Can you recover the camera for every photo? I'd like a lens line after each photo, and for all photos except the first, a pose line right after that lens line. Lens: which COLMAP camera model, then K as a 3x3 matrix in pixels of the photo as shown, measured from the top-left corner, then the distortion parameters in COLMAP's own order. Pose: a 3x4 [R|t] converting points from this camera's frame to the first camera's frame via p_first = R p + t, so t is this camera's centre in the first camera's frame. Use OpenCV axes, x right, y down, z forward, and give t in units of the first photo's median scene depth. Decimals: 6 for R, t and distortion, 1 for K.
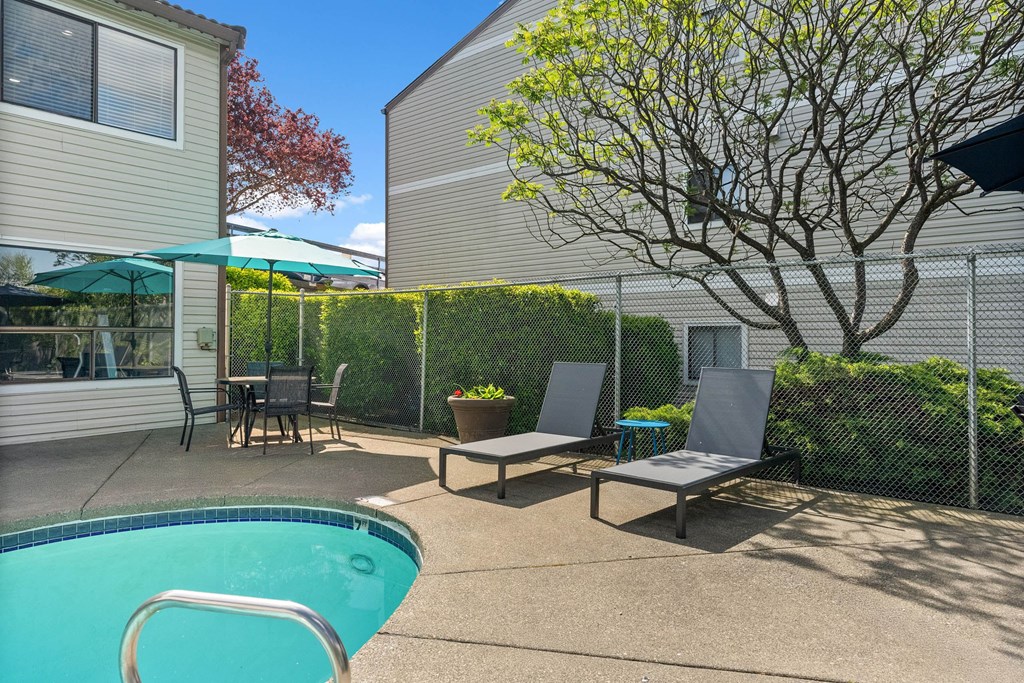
lens RADIAL K [[621.7, 0, 512.0], [0, 621.7, 341.5], [0, 0, 1]] dist [0.000453, -0.000131]
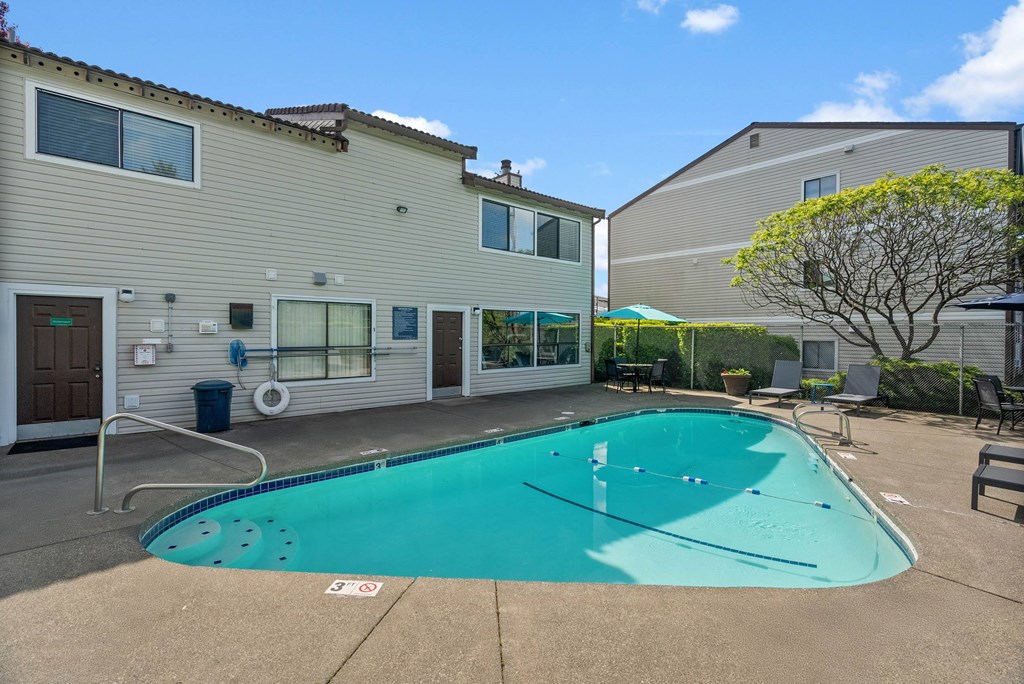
lens RADIAL K [[461.6, 0, 514.3], [0, 461.6, 339.6], [0, 0, 1]] dist [-0.005780, 0.000762]
pose [[0.987298, 0.006856, -0.158731, -0.668403], [-0.005623, 0.999950, 0.008218, -0.059090], [0.158779, -0.007221, 0.987288, -0.990032]]
